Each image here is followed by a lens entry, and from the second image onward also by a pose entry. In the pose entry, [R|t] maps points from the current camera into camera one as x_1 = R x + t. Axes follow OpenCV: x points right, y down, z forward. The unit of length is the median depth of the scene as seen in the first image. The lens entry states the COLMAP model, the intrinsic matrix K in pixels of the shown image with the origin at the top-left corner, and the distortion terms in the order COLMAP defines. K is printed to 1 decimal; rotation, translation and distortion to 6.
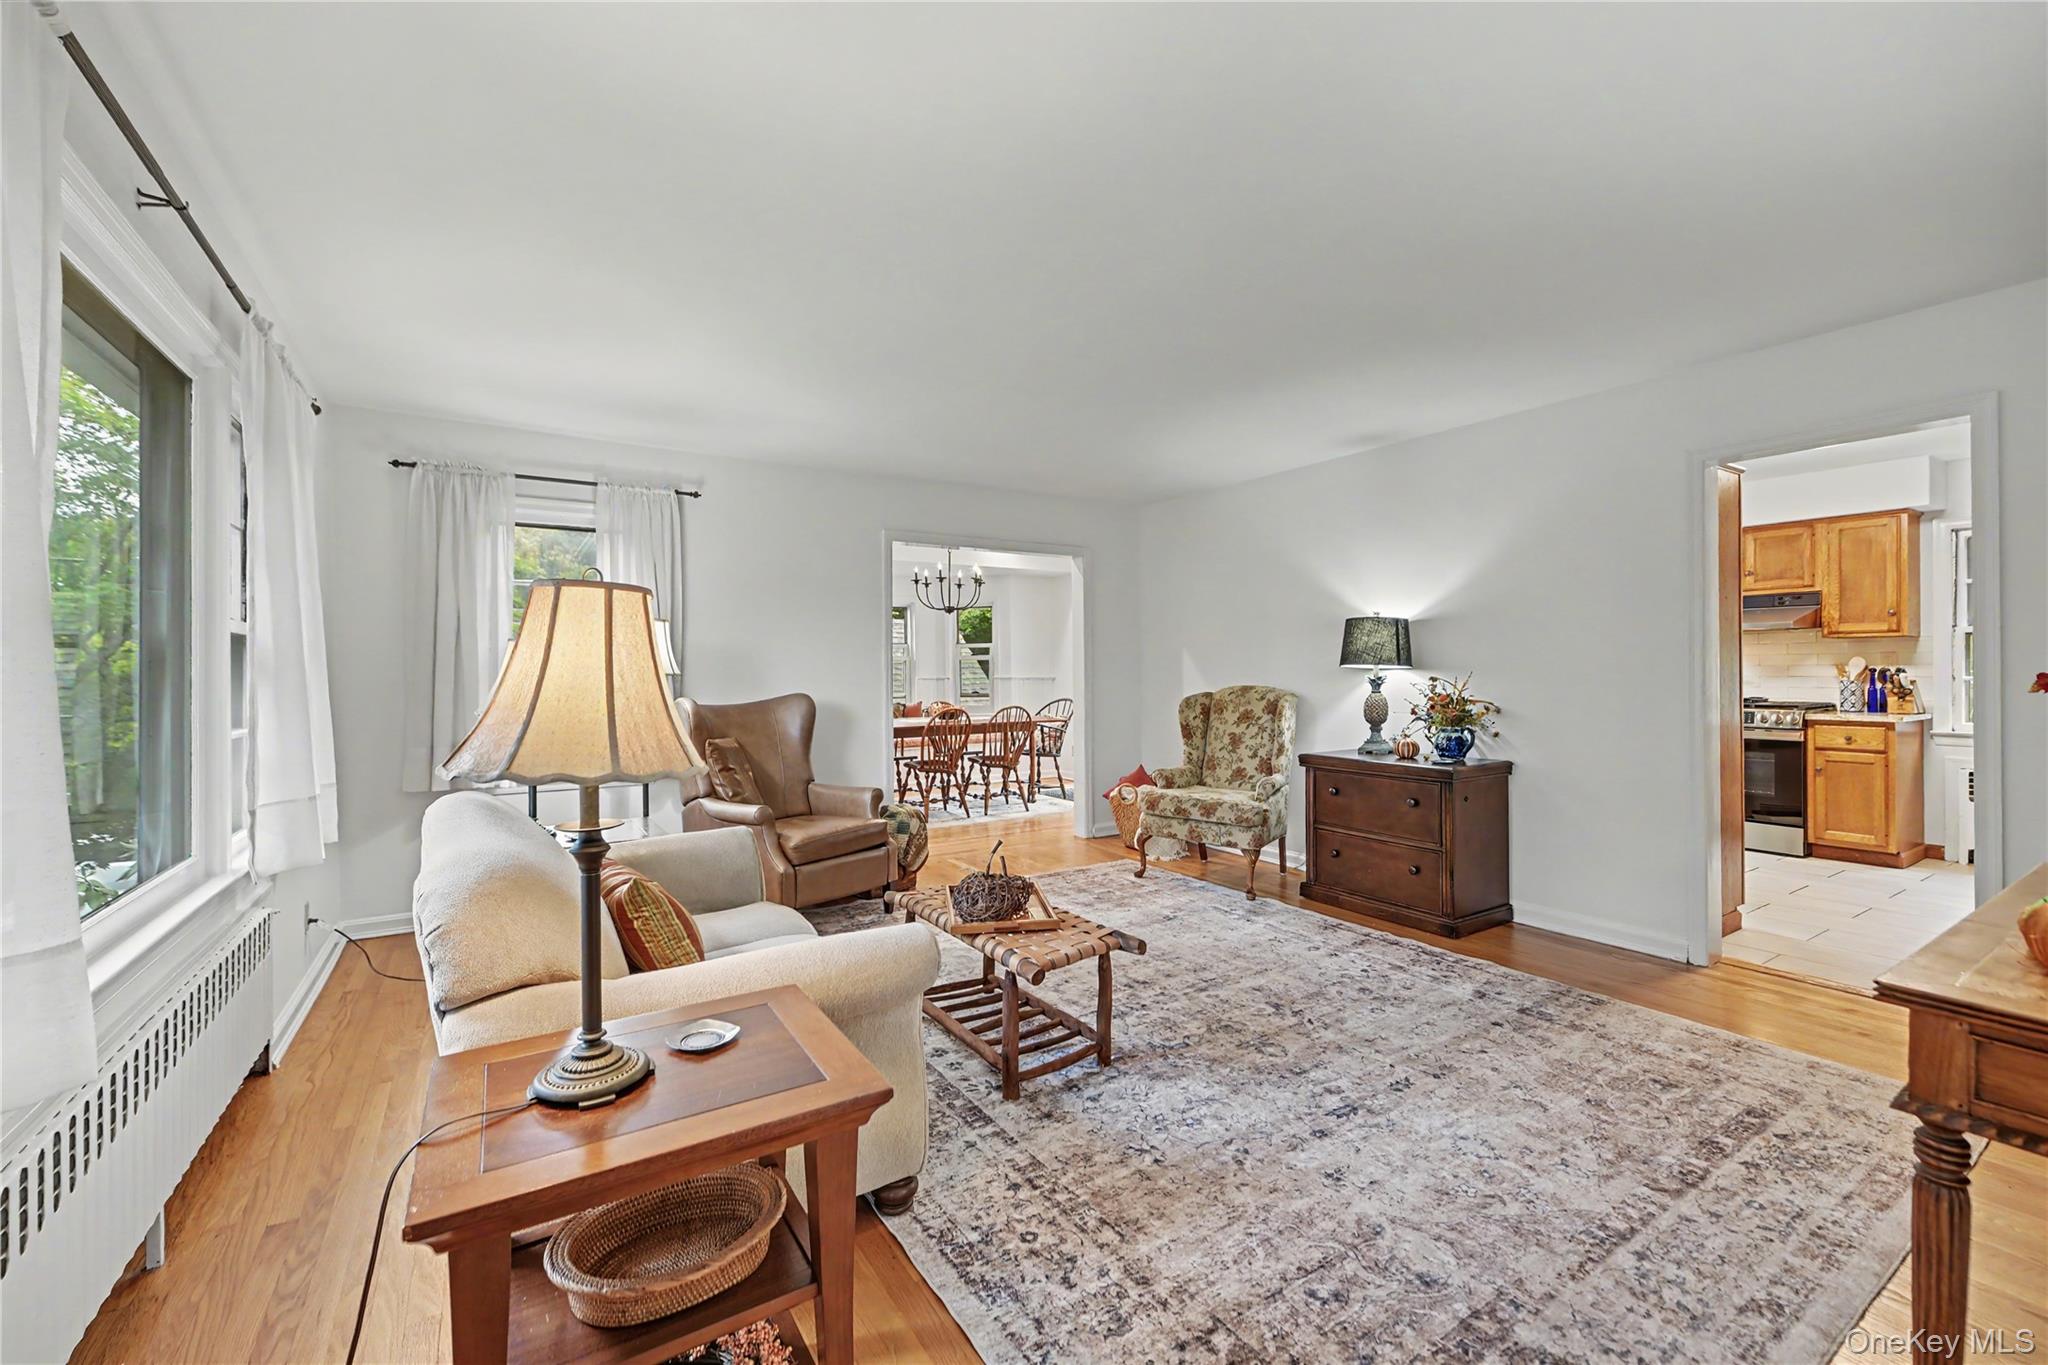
lens RADIAL K [[827.6, 0, 1021.3], [0, 827.6, 668.4], [0, 0, 1]] dist [-0.002742, -0.000186]
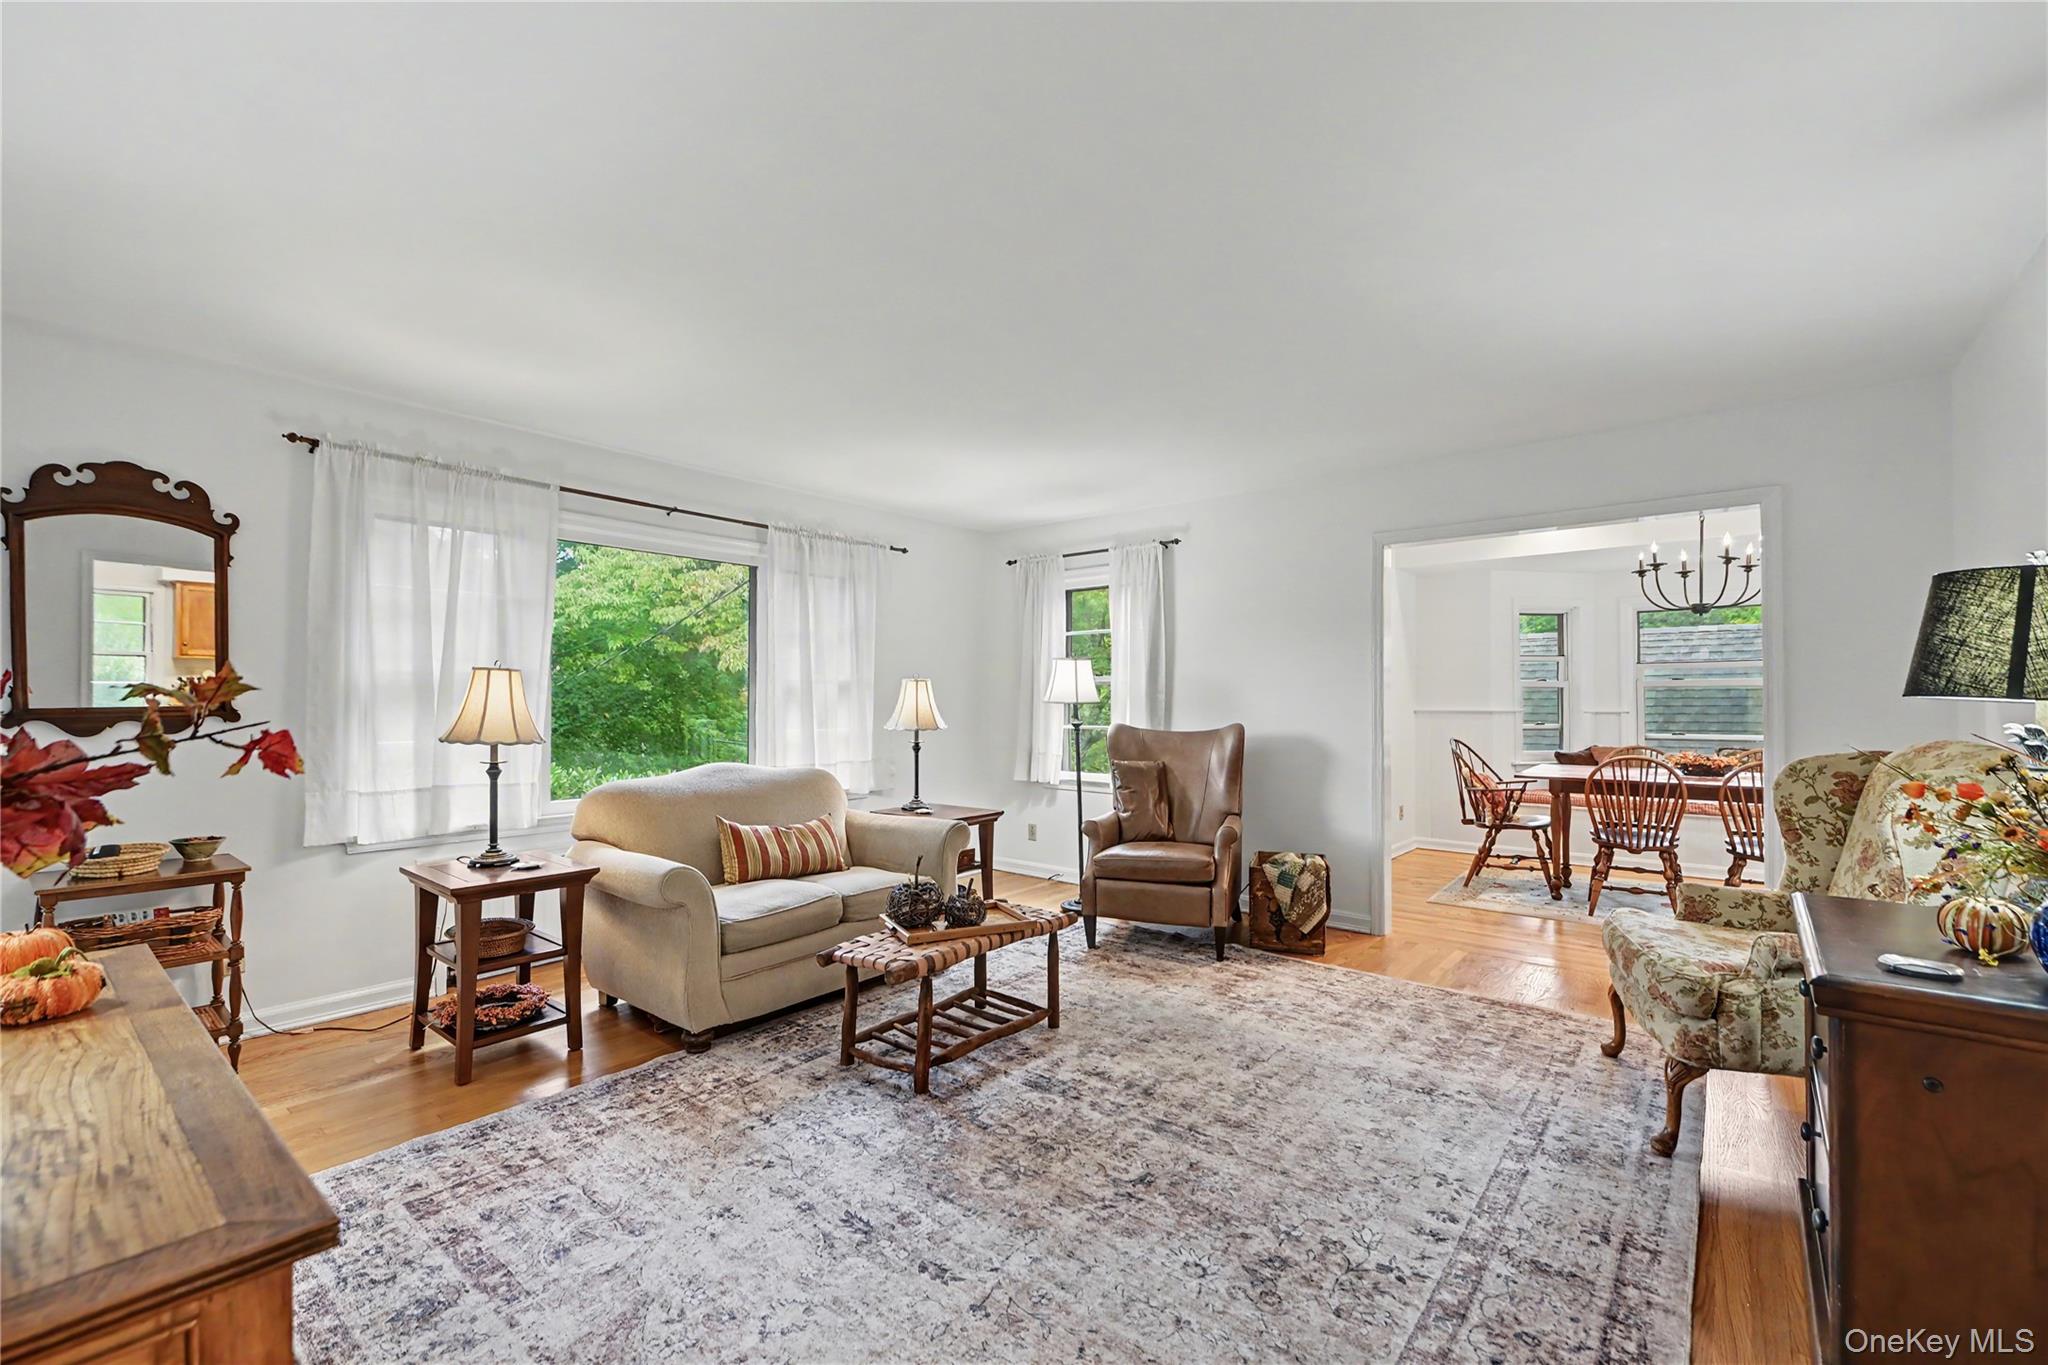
lens RADIAL K [[866.7, 0, 1020.4], [0, 866.7, 697.8], [0, 0, 1]] dist [0.000306, 0.000588]
pose [[0.306643, 0.002065, -0.951822, 0.941359], [0.001882, 0.999994, 0.002775, -0.007405], [0.951823, -0.002642, 0.306638, 0.645563]]
